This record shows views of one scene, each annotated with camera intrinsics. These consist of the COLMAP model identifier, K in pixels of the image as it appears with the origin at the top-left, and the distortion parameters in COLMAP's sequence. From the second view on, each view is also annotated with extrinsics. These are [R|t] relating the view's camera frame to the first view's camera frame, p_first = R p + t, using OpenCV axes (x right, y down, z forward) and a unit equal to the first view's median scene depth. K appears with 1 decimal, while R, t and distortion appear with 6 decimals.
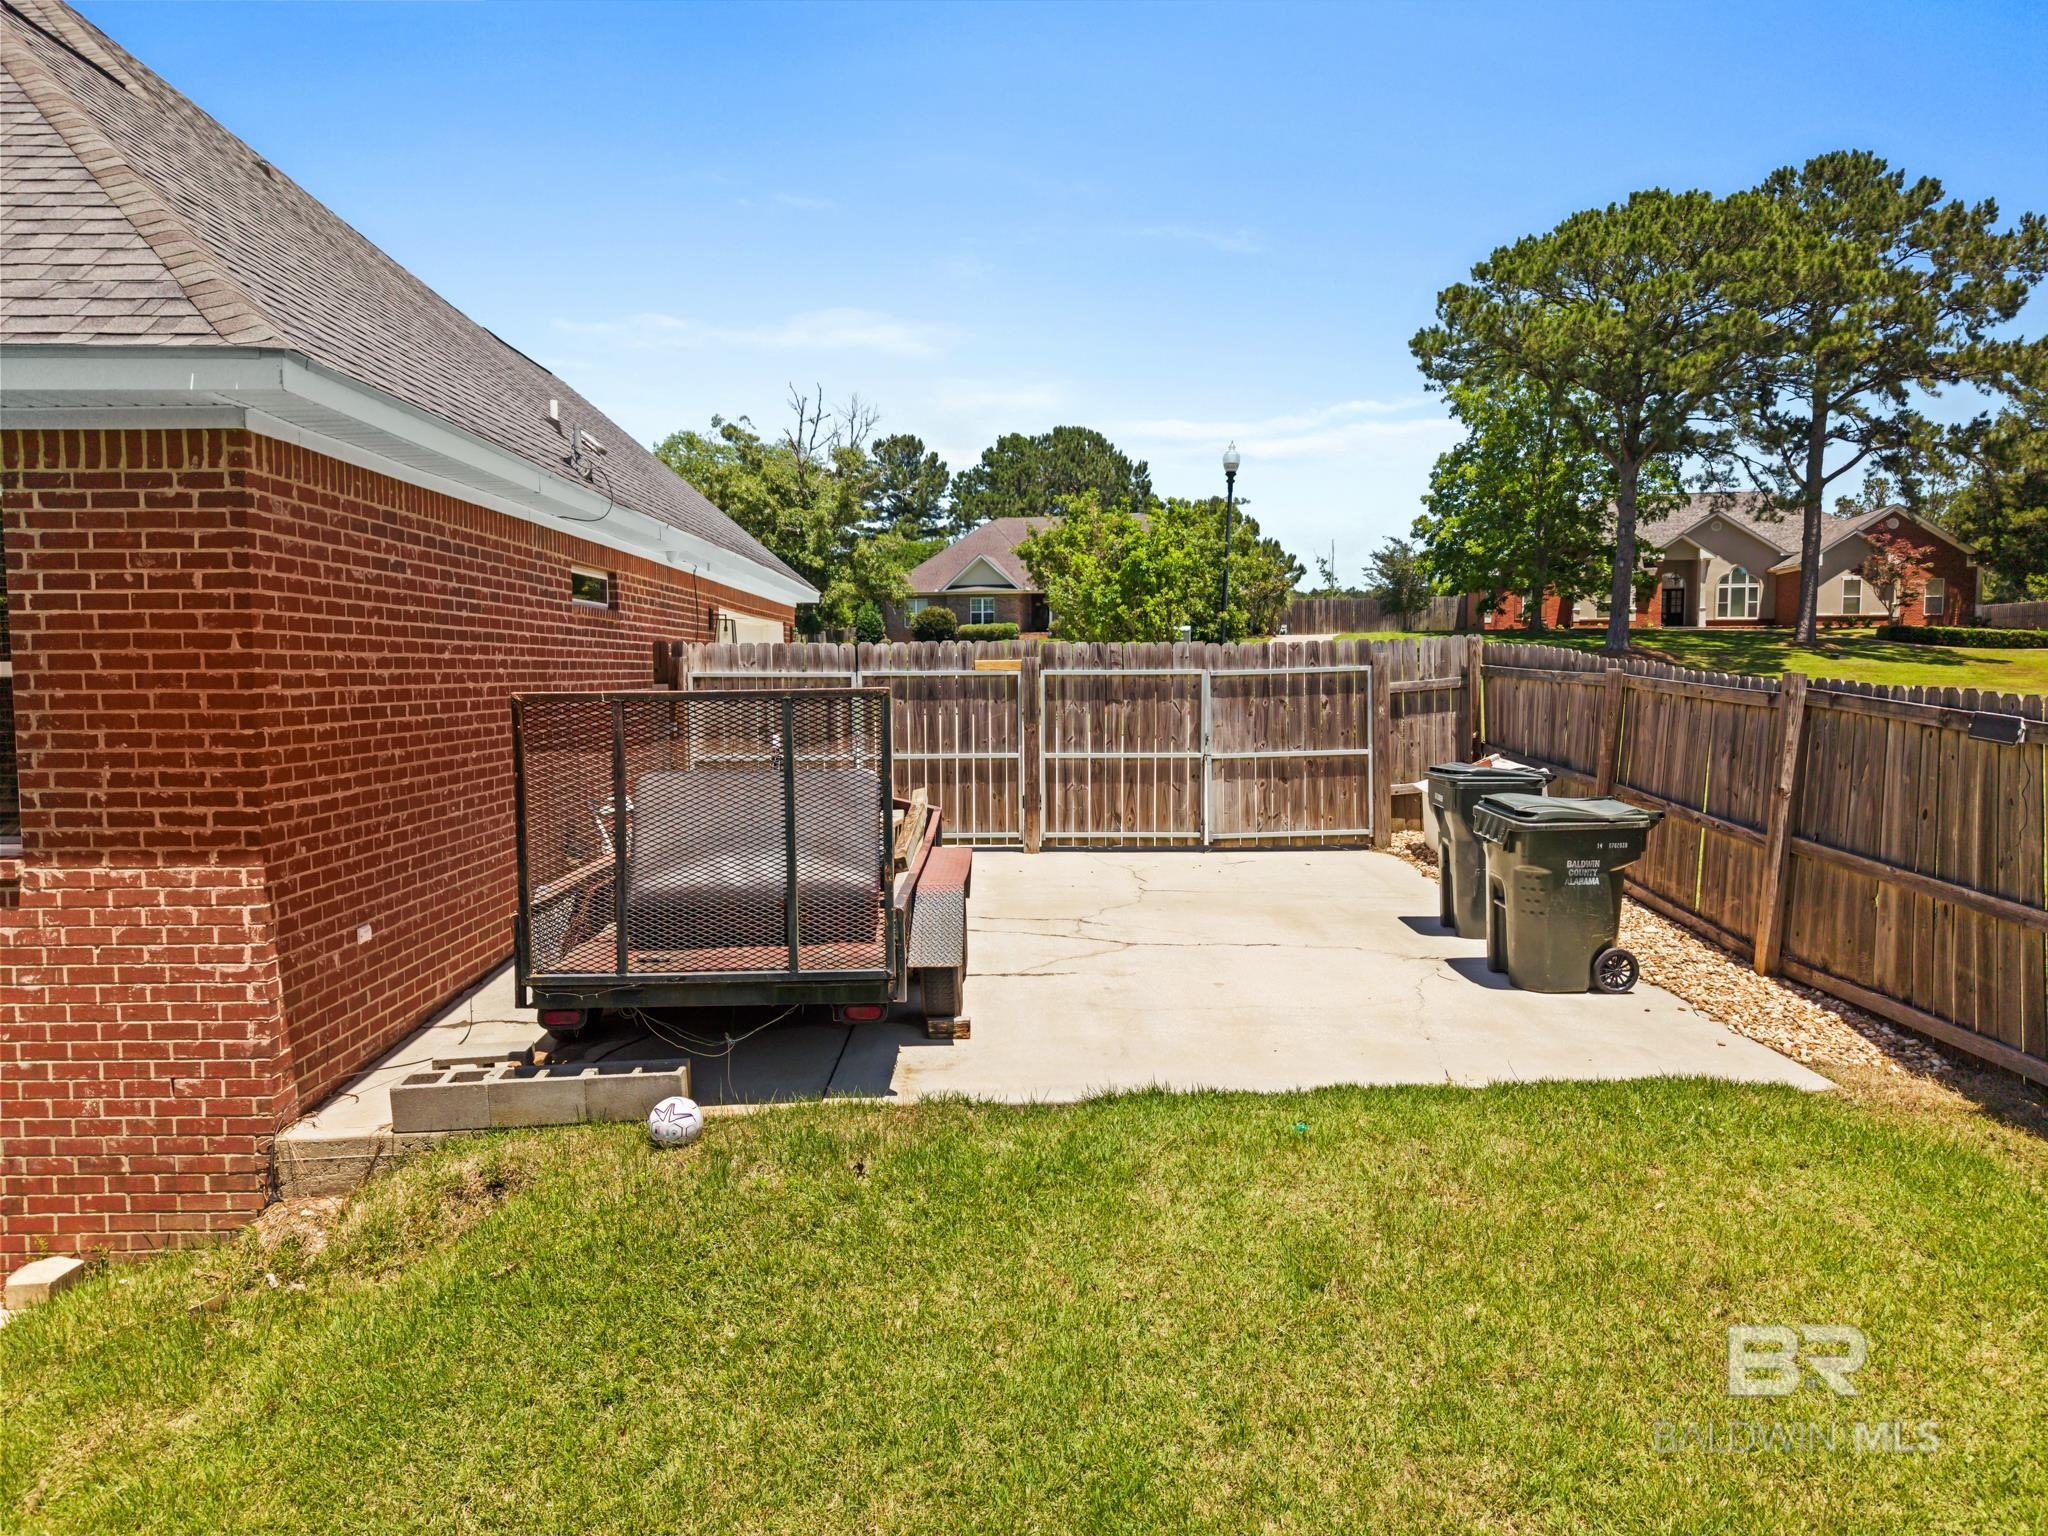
lens RADIAL K [[1346.4, 0, 1050.6], [0, 1346.4, 767.6], [0, 0, 1]] dist [0.050757, -0.068253]
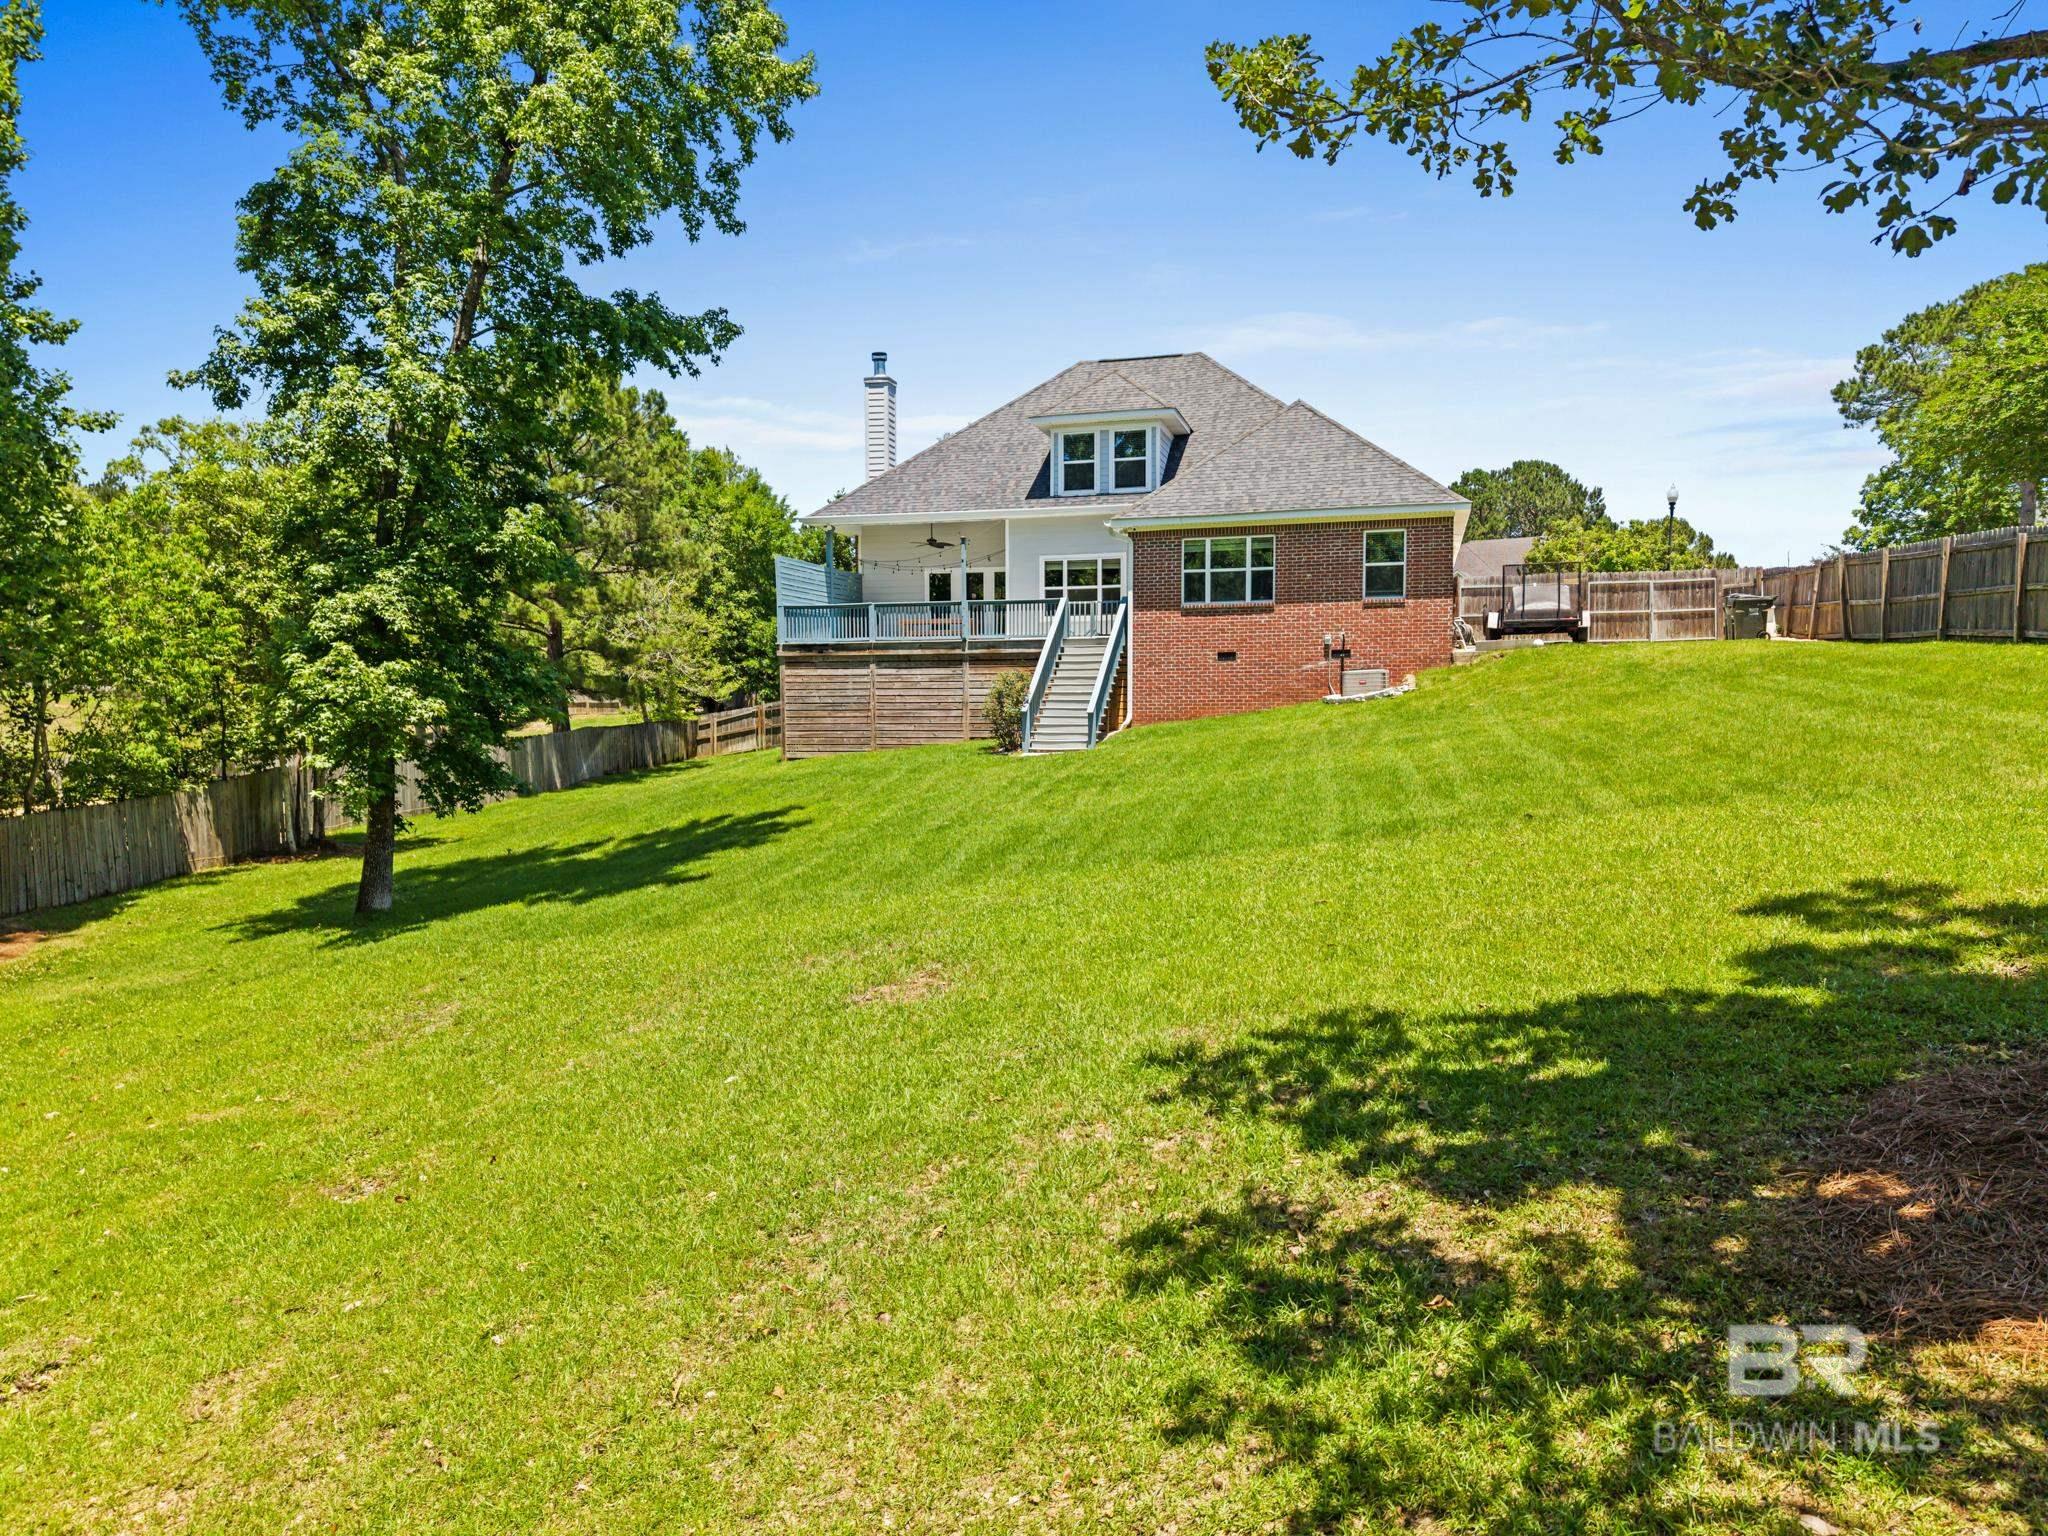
lens RADIAL K [[1346.4, 0, 1050.6], [0, 1346.4, 767.6], [0, 0, 1]] dist [0.050757, -0.068253]
pose [[0.953779, 0.016686, -0.300045, -0.047640], [-0.023966, 0.999501, -0.020599, 0.085462], [0.299551, 0.026837, 0.953703, -0.436543]]
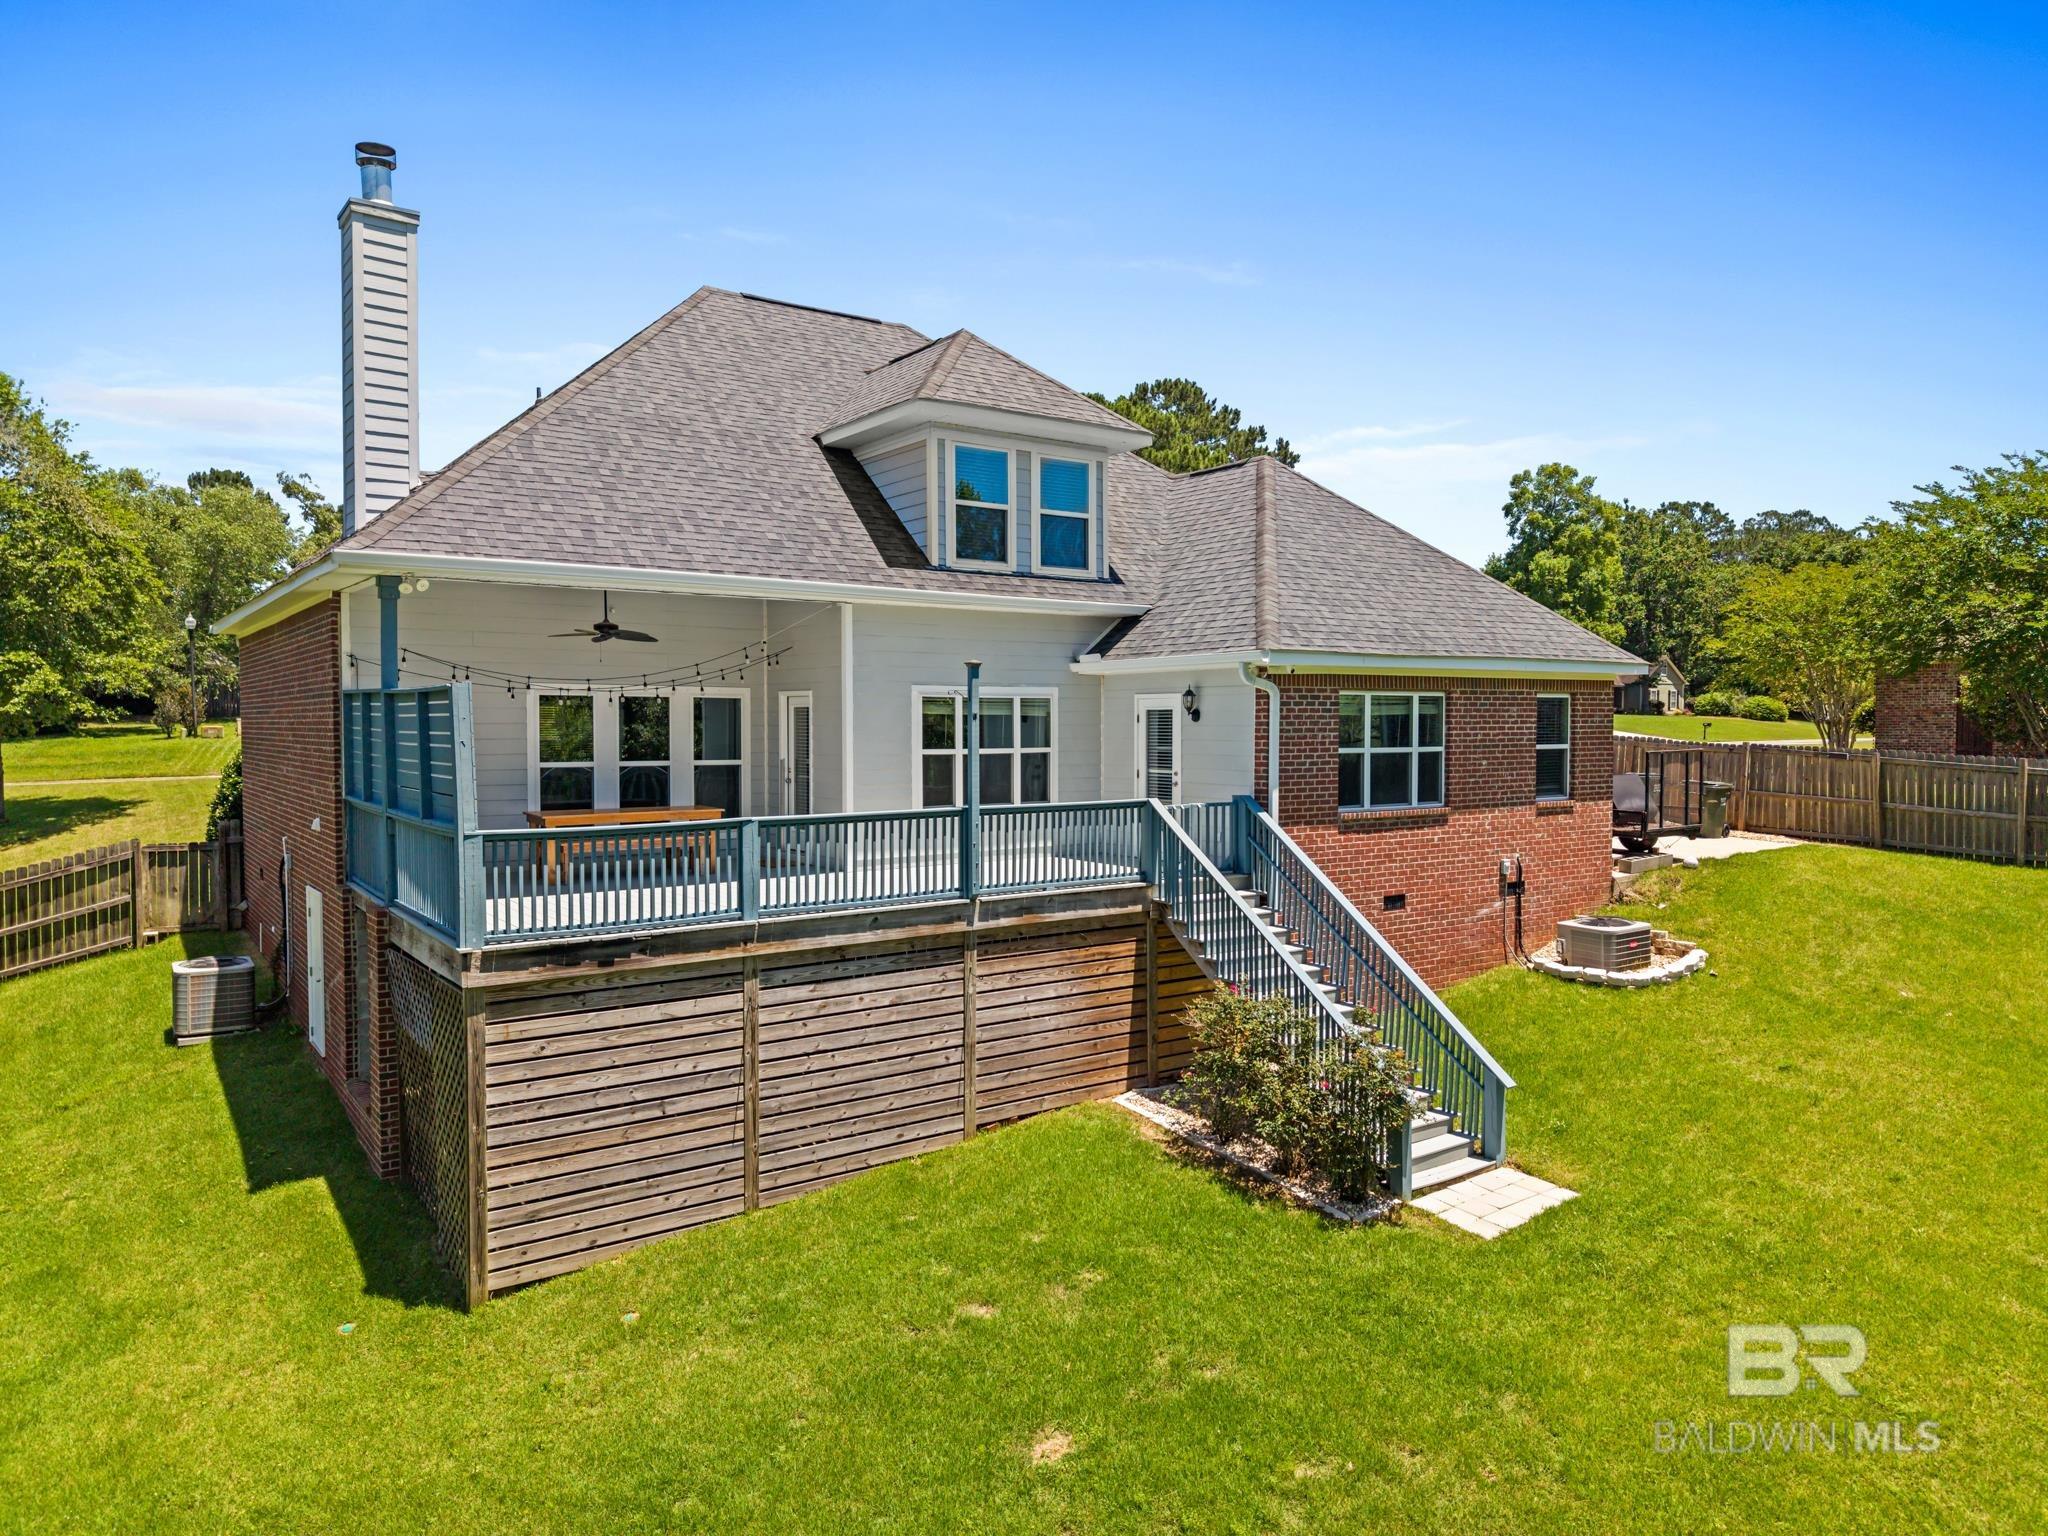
lens RADIAL K [[1342.0, 0, 1024.0], [0, 1342.0, 768.0], [0, 0, 1]] dist [0.027836, -0.028423]
pose [[0.834082, -0.010341, 0.551543, -0.384409], [0.035075, 0.998795, -0.034316, 0.004287], [-0.550524, 0.047968, 0.833440, -0.107018]]
